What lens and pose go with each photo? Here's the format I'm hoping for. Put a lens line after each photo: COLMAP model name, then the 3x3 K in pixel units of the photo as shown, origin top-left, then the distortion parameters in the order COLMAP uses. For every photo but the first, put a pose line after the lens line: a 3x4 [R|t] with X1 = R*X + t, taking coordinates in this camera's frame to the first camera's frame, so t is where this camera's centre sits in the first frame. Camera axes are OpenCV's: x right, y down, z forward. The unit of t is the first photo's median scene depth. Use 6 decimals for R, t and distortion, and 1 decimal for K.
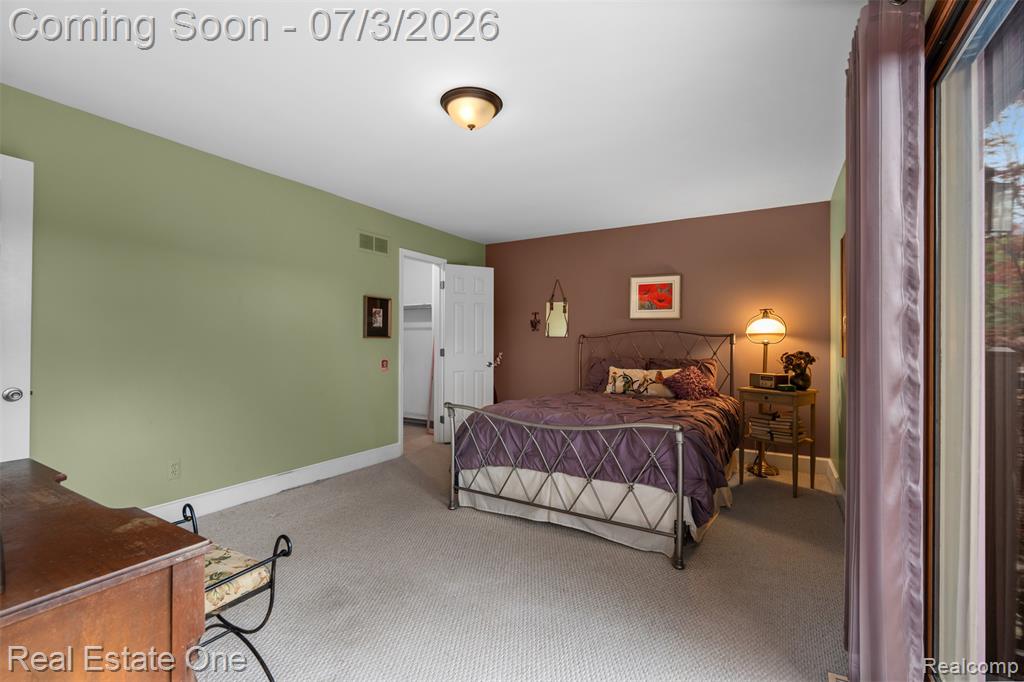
lens RADIAL K [[450.8, 0, 511.1], [0, 450.8, 339.9], [0, 0, 1]] dist [-0.005097, 0.001280]
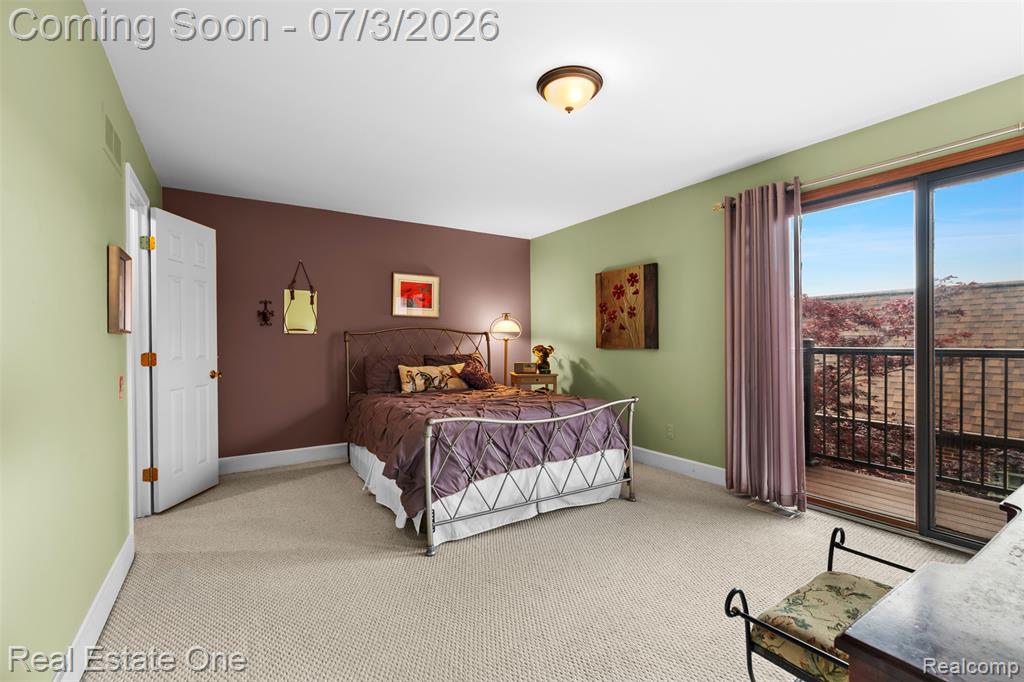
lens RADIAL K [[450.8, 0, 512.5], [0, 450.8, 340.3], [0, 0, 1]] dist [-0.005097, 0.001280]
pose [[0.438848, -0.006482, 0.898538, -0.555414], [0.003480, 0.999979, 0.005514, 0.002186], [-0.898555, 0.000707, 0.438861, 0.389932]]
